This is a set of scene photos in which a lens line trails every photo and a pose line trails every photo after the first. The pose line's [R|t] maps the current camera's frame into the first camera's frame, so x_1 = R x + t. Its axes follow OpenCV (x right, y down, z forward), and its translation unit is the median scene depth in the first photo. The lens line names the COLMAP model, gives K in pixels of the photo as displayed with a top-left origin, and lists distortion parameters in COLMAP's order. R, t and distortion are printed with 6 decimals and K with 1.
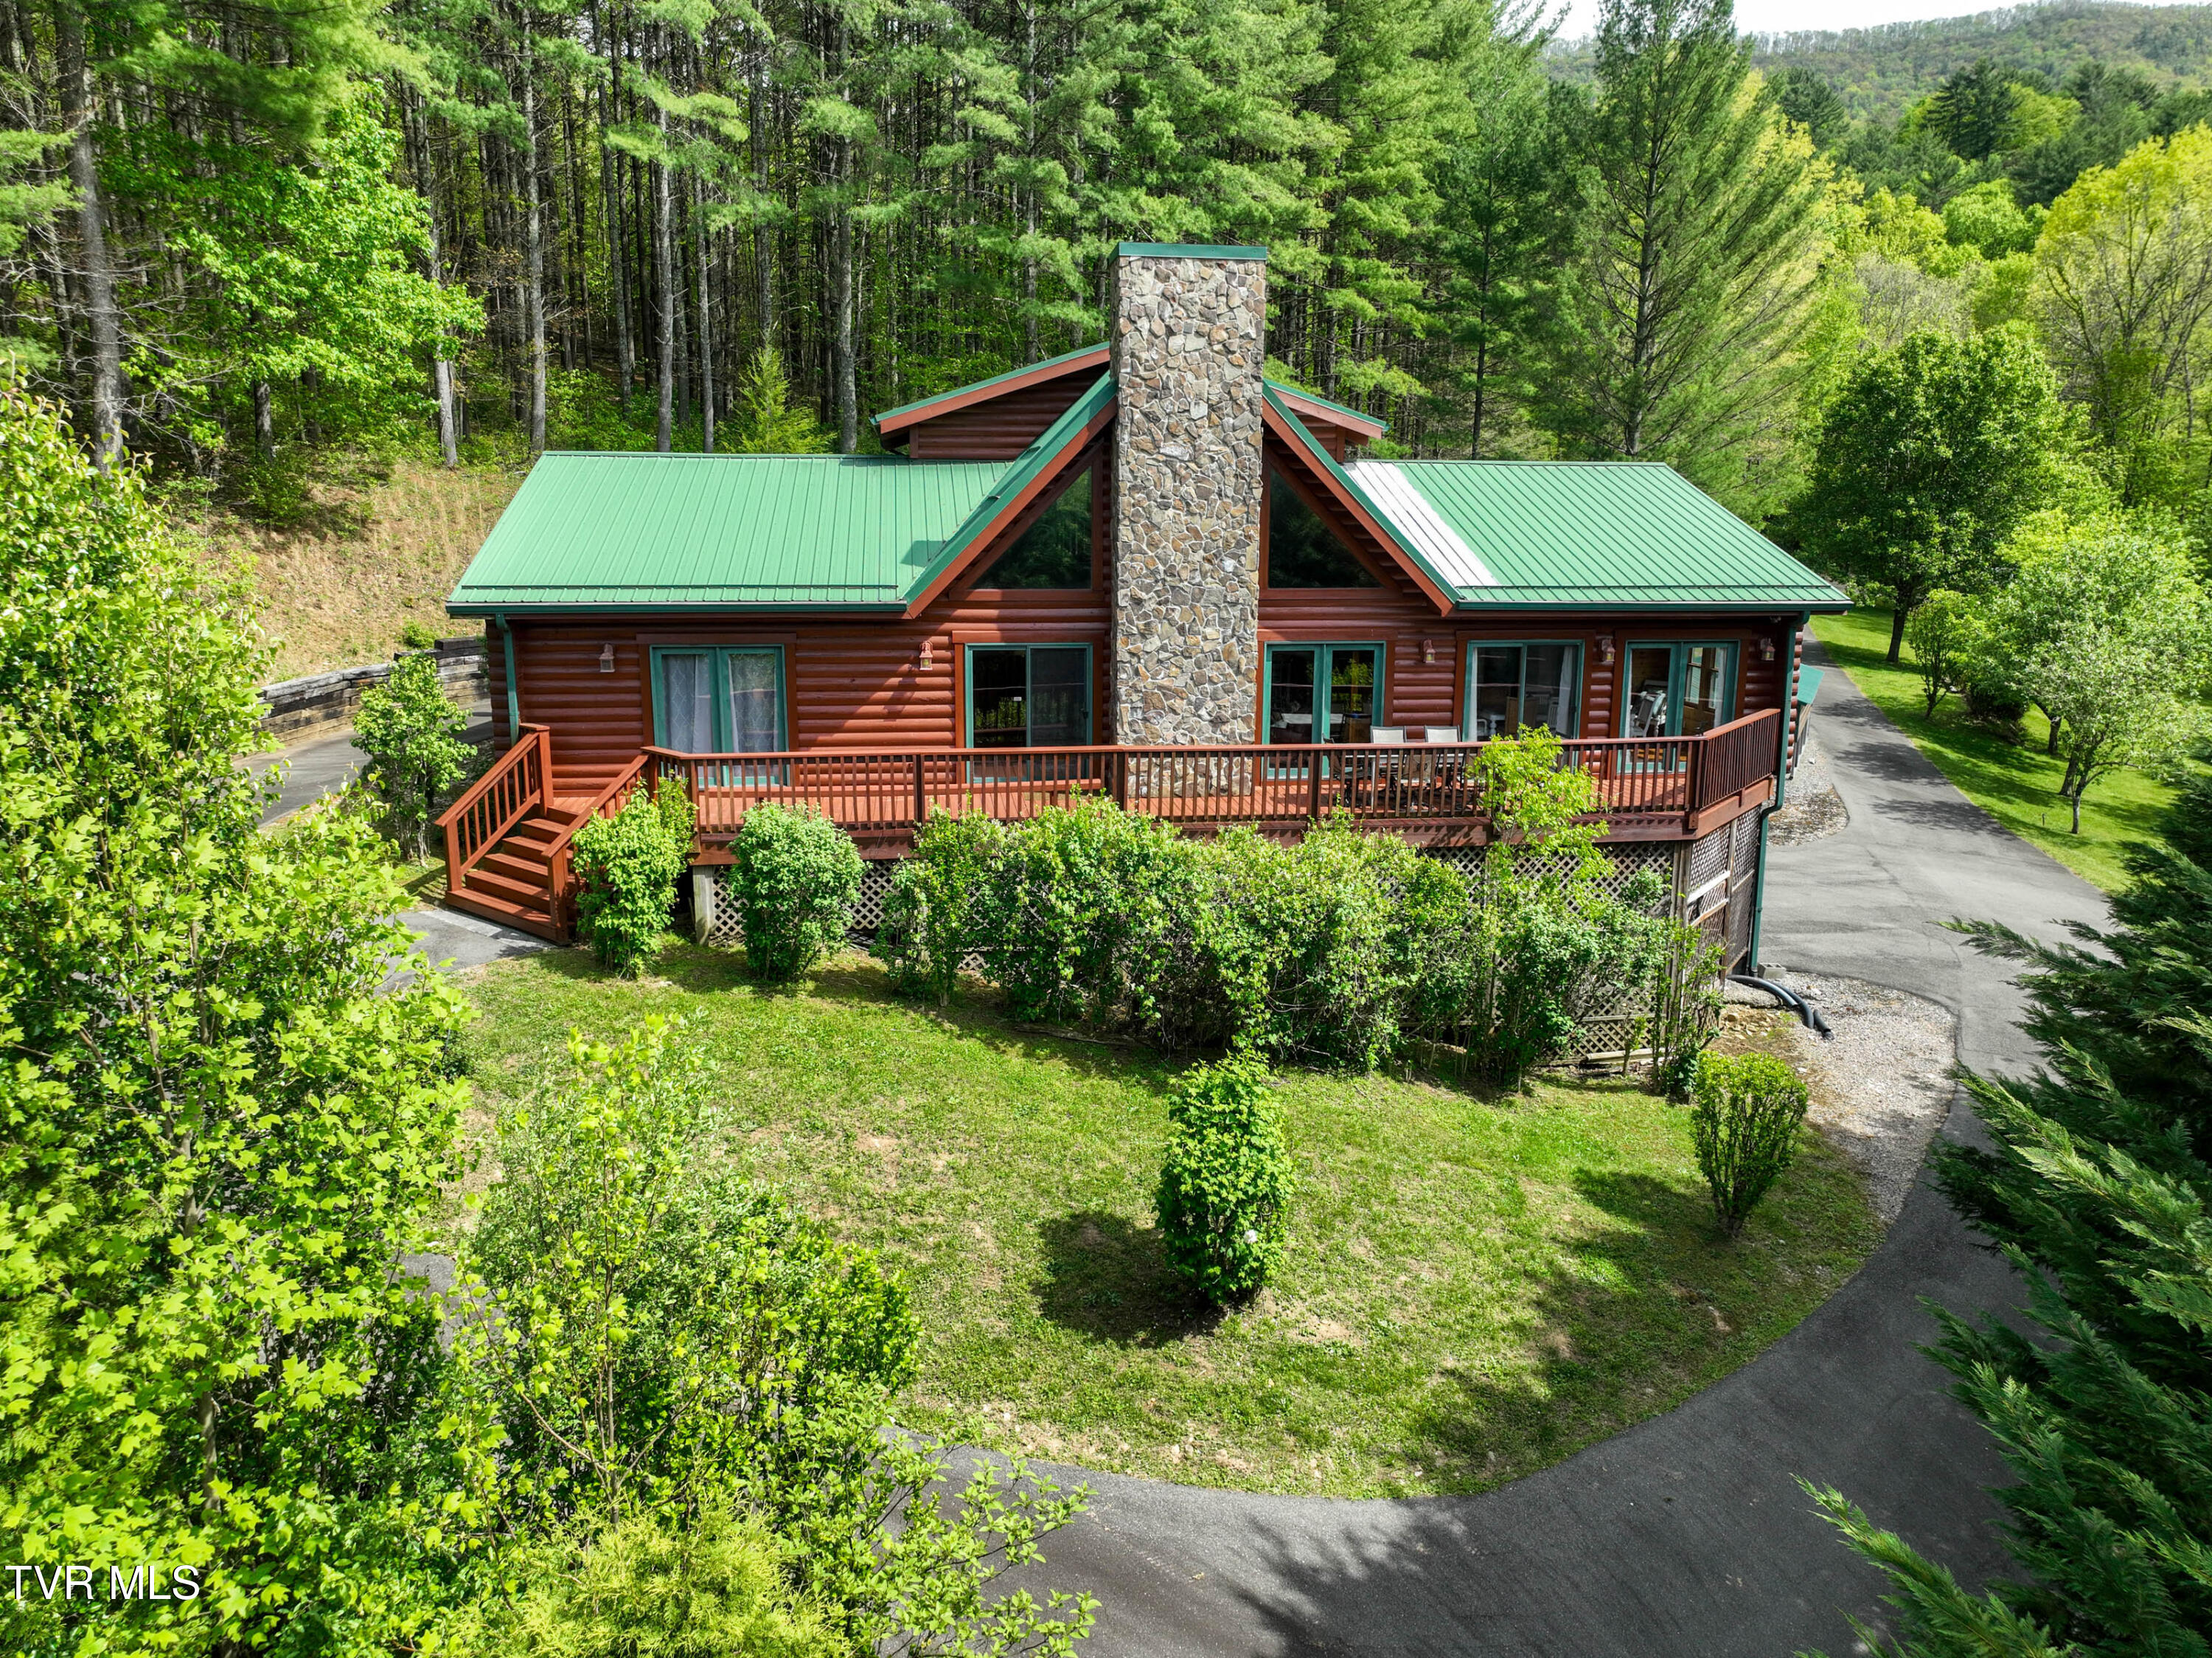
lens RADIAL K [[1556.4, 0, 1101.7], [0, 1556.4, 830.9], [0, 0, 1]] dist [-0.002781, 0.021306]
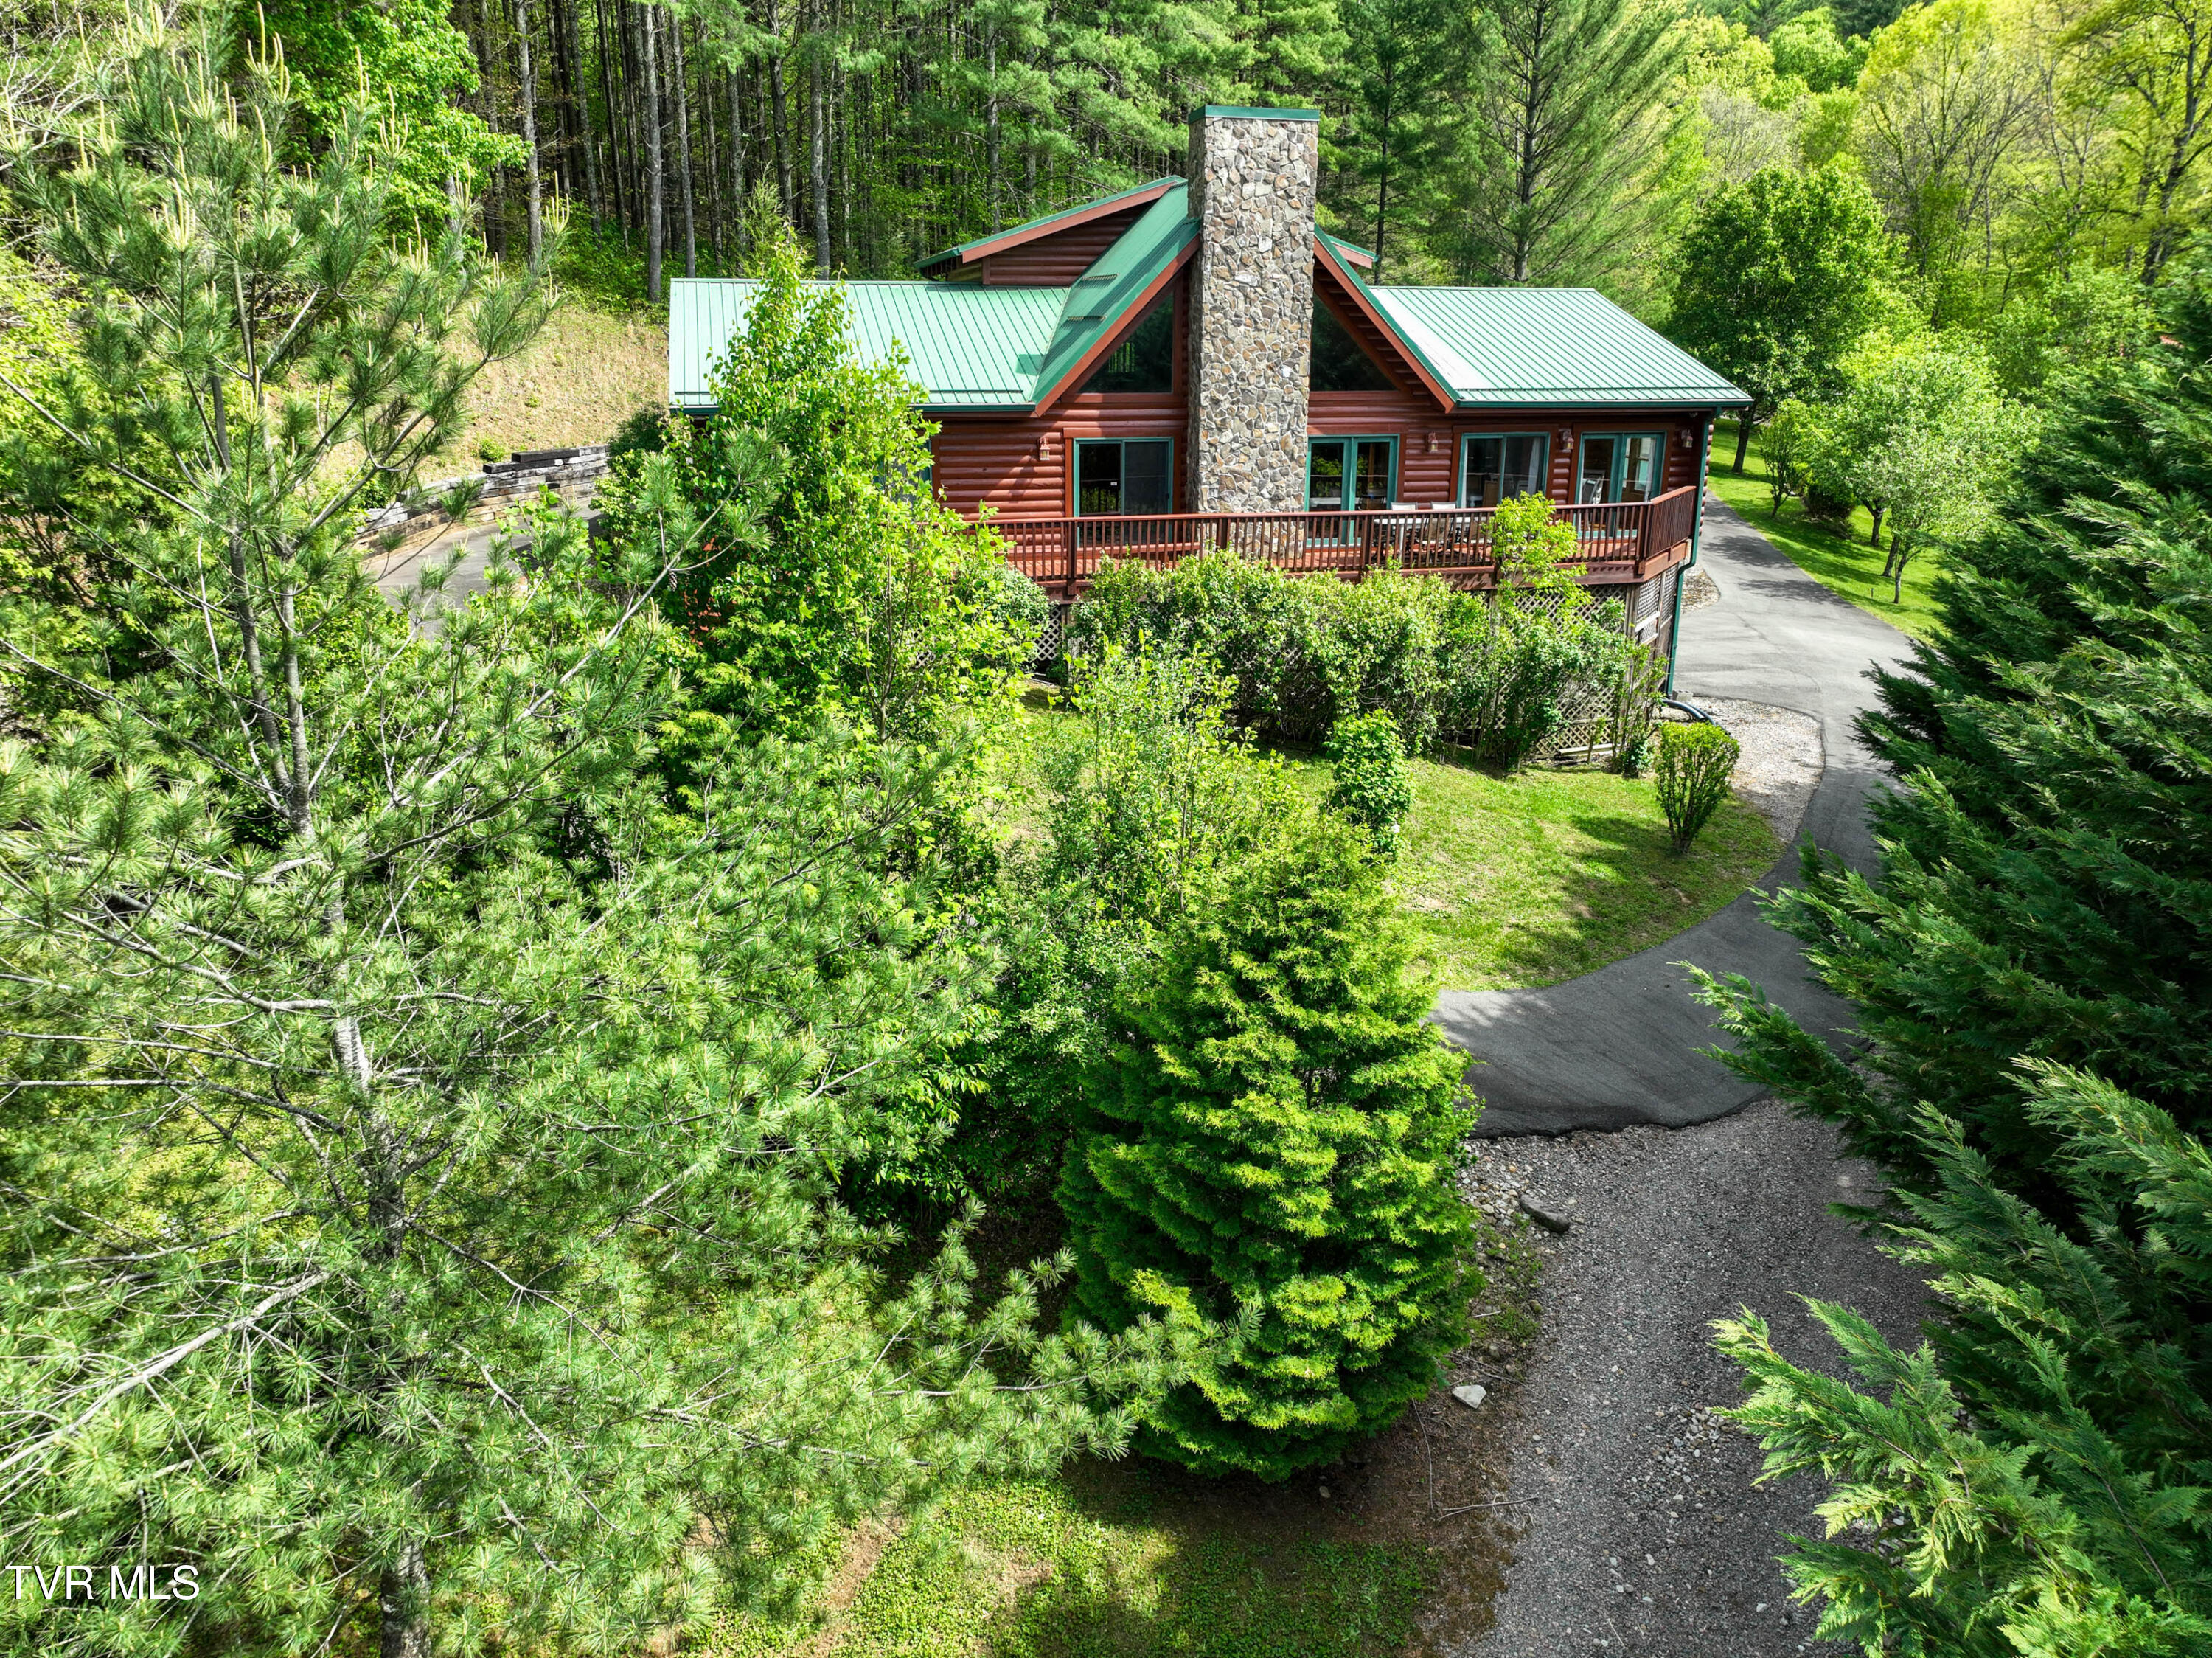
lens RADIAL K [[1556.4, 0, 1108.1], [0, 1556.4, 828.0], [0, 0, 1]] dist [-0.002781, 0.021306]
pose [[0.994136, -0.035257, 0.102231, -0.185324], [0.024885, 0.994574, 0.101013, 0.059883], [-0.105238, -0.097876, 0.989619, -0.244082]]
